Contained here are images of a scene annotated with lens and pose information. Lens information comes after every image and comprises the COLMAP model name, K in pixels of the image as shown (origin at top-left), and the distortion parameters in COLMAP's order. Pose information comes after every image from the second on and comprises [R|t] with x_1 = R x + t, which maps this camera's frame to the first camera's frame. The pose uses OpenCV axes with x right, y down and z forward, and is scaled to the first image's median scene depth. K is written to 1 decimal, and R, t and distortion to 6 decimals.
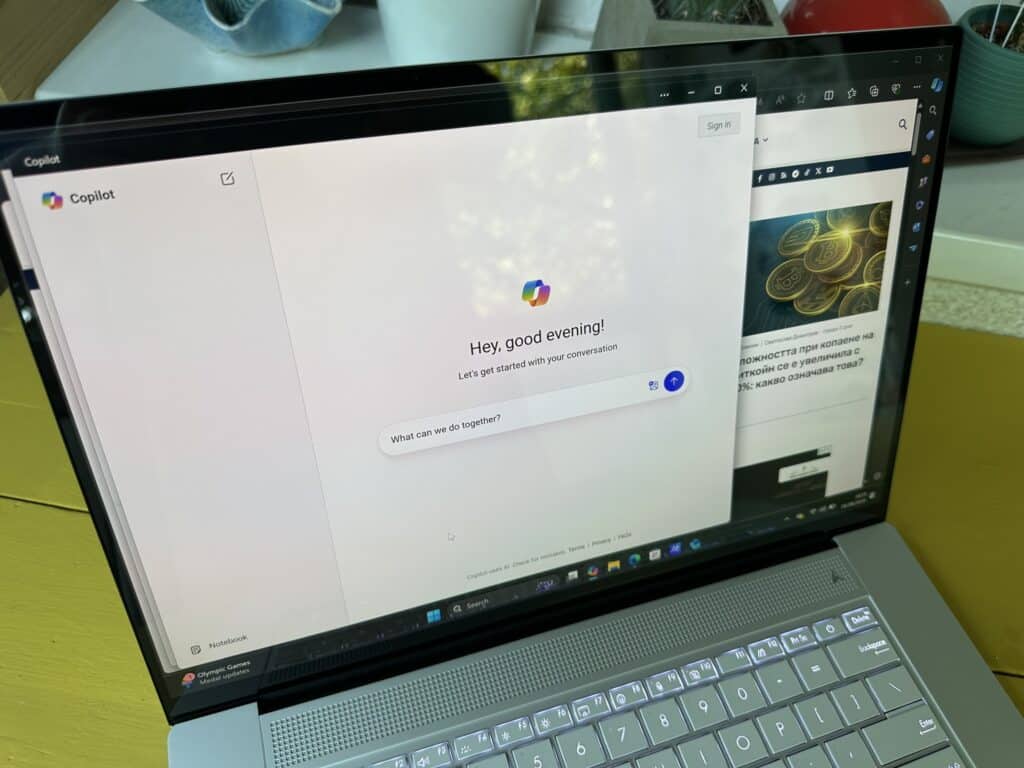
lens RADIAL K [[747.6, 0, 517.7], [0, 747.6, 394.3], [0, 0, 1]] dist [0.019709, -0.017715]
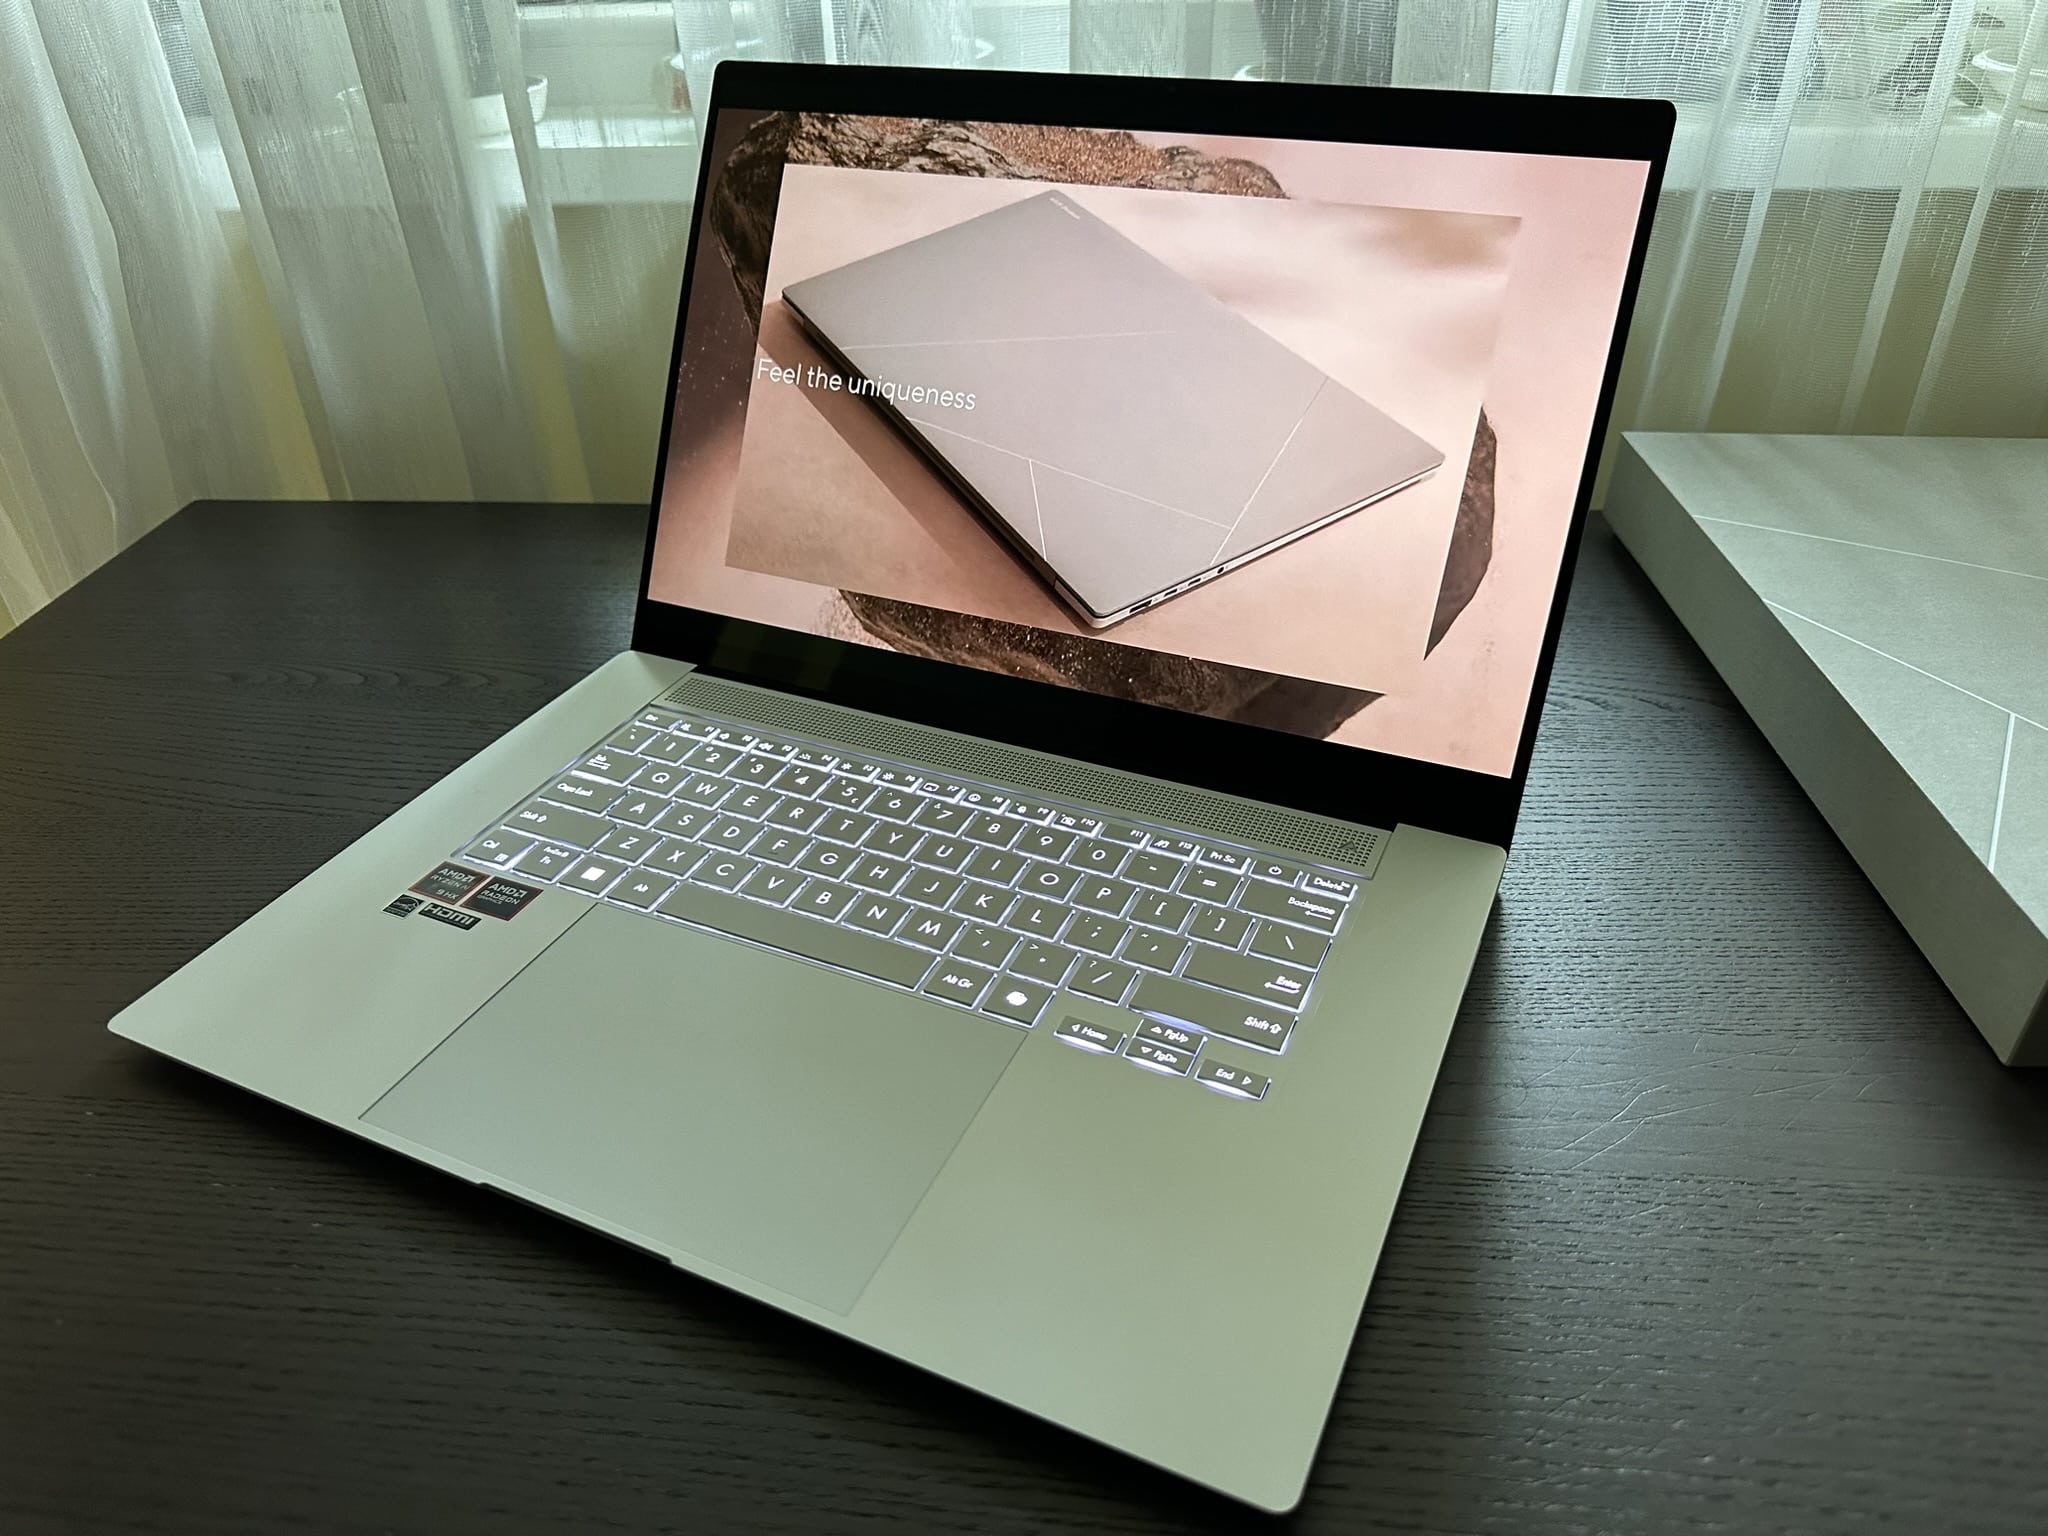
lens RADIAL K [[1495.3, 0, 1001.8], [0, 1495.3, 800.3], [0, 0, 1]] dist [0.019709, -0.017715]
pose [[0.711666, 0.289241, -0.640212, 1.162609], [-0.488743, 0.858468, -0.155445, 0.631057], [0.504640, 0.423524, 0.752307, -0.173401]]
